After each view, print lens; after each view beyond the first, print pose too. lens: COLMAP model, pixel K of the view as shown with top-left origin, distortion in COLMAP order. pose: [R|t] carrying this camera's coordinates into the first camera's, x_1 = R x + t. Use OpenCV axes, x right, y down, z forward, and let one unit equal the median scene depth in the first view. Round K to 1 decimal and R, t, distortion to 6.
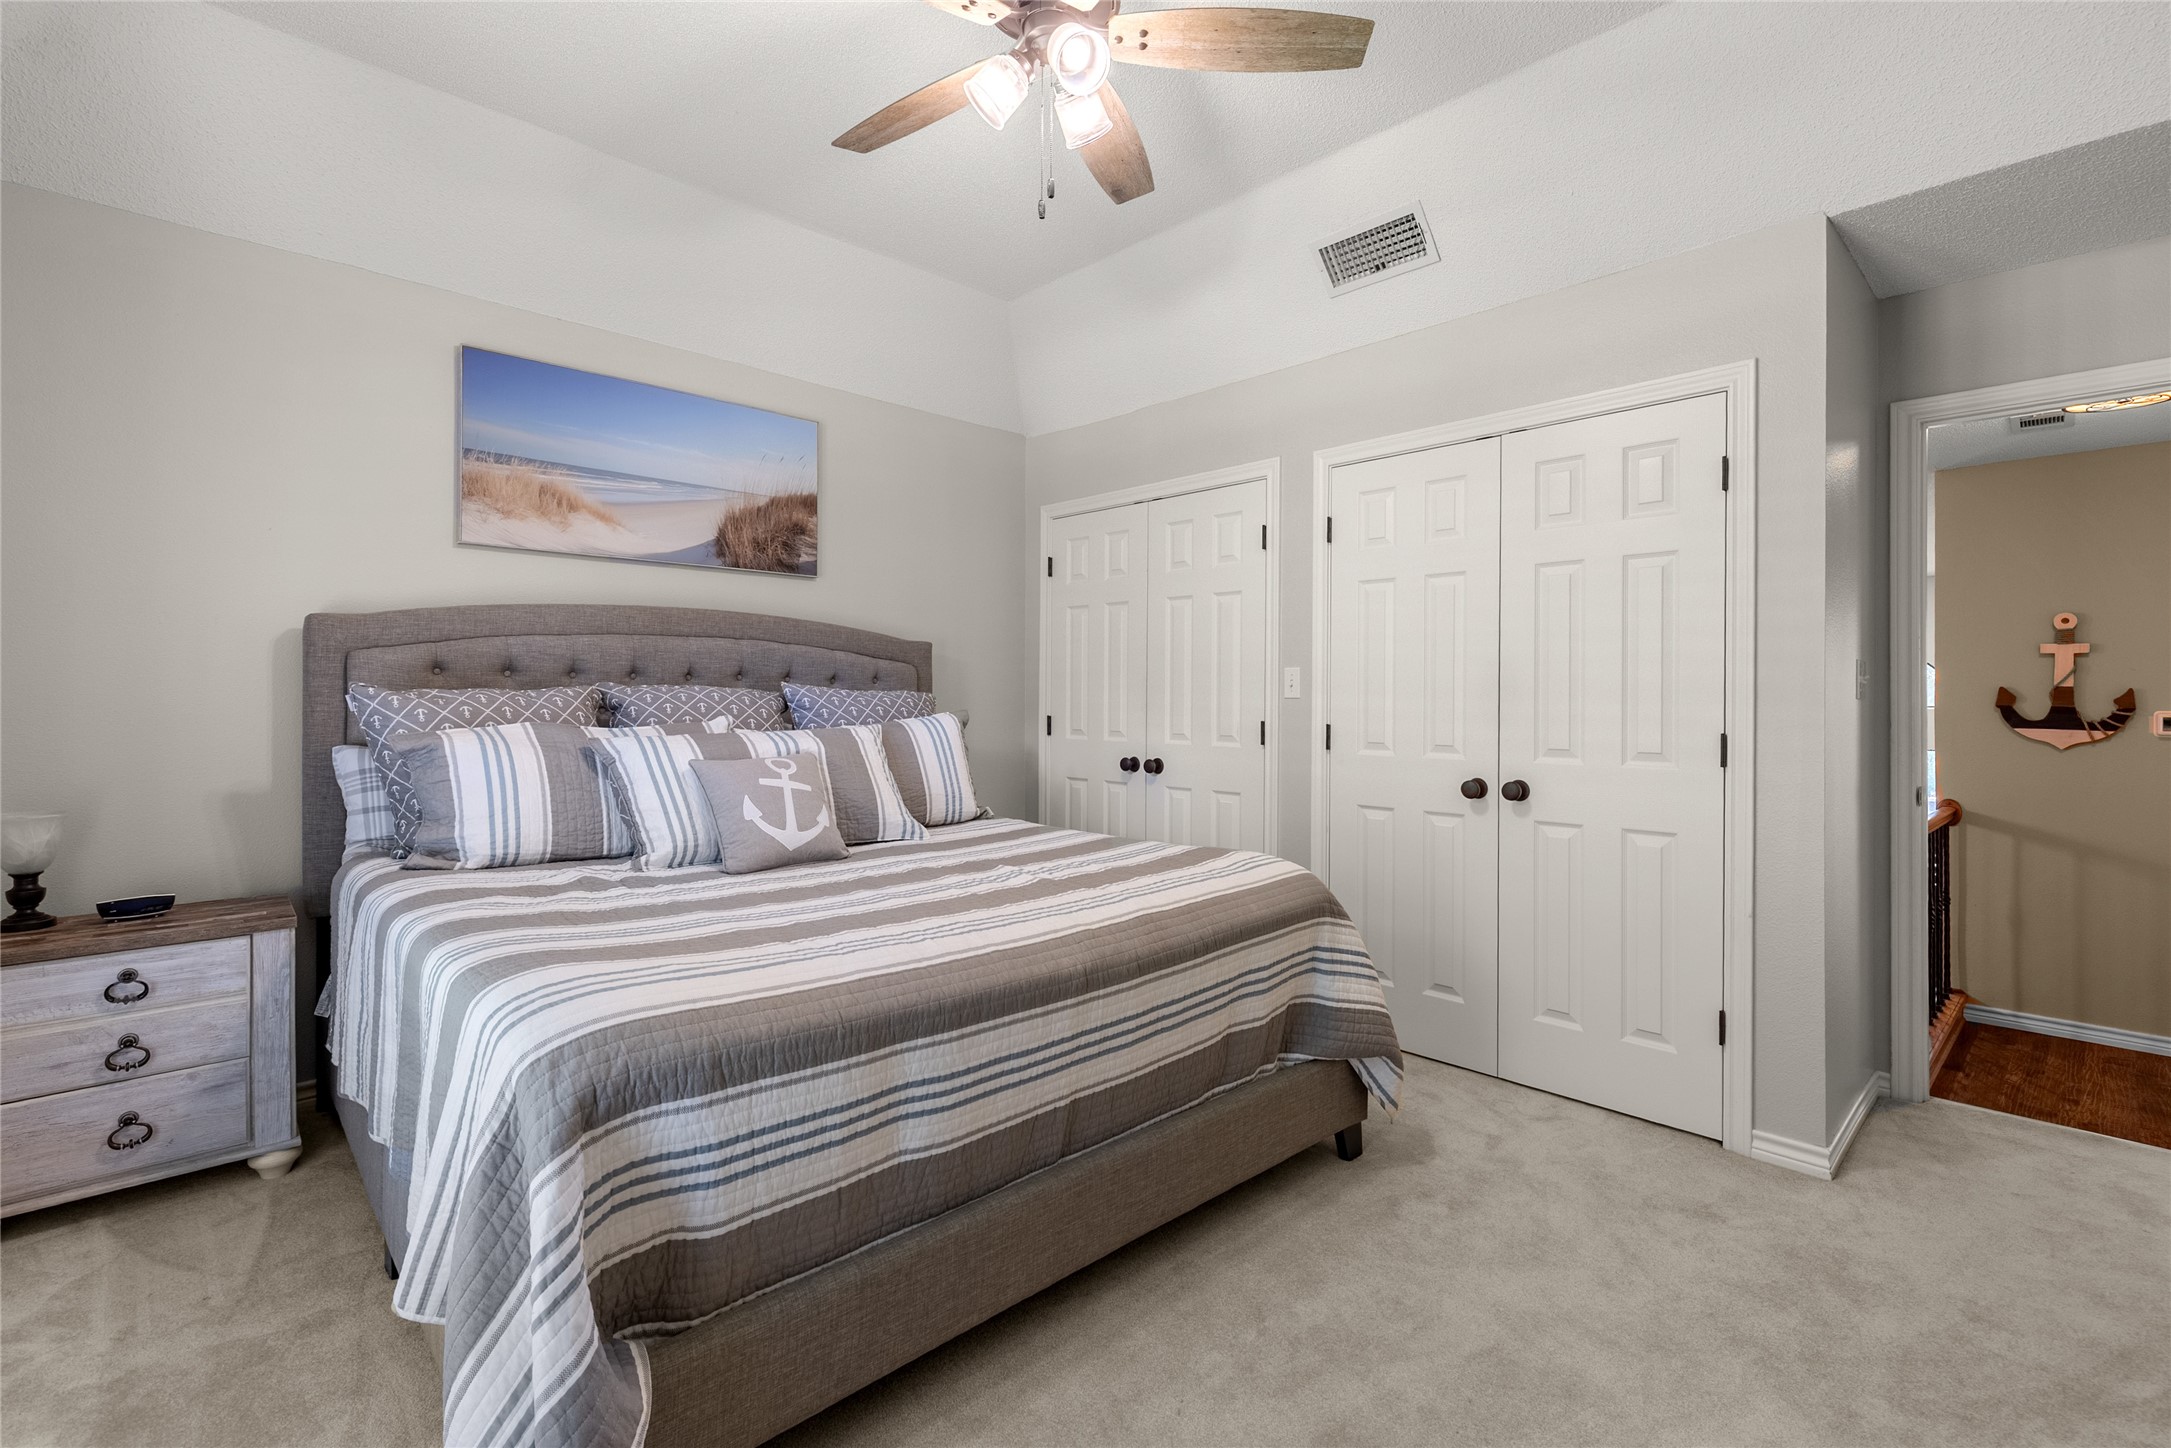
lens RADIAL K [[976.8, 0, 1086.3], [0, 976.8, 704.2], [0, 0, 1]] dist [0.009558, -0.003146]
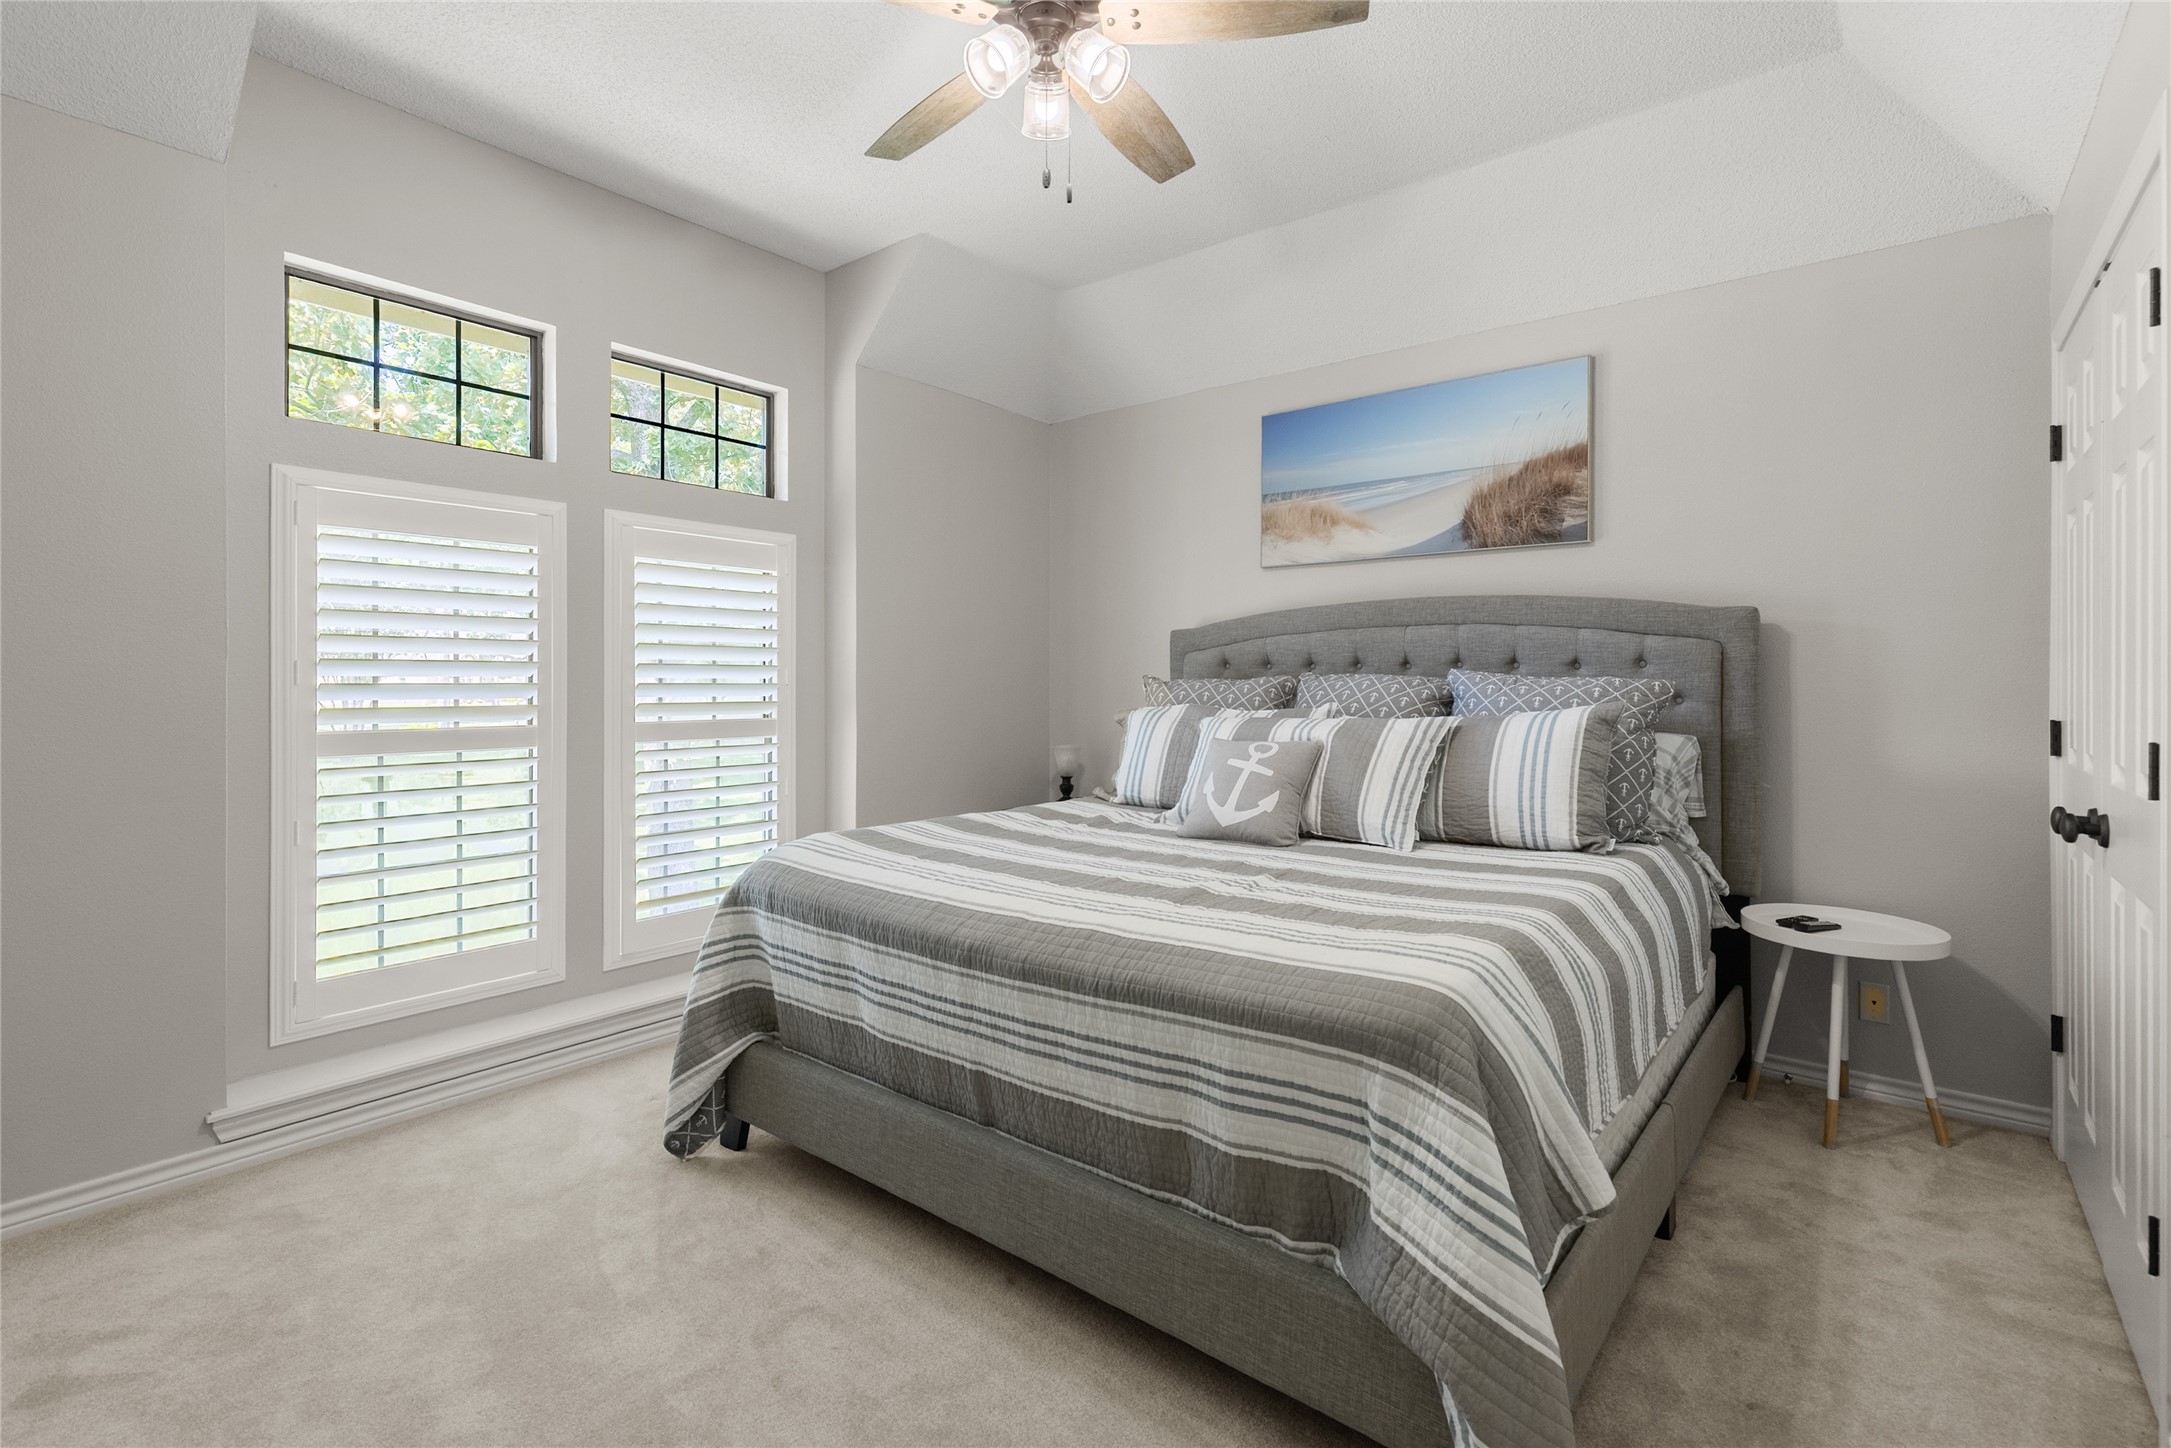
lens RADIAL K [[976.8, 0, 1089.4], [0, 976.8, 703.1], [0, 0, 1]] dist [0.009558, -0.003146]
pose [[0.142276, 0.015236, -0.989710, 0.593730], [-0.010424, 0.999849, 0.013893, 0.000230], [0.989772, 0.008340, 0.142414, 0.560434]]
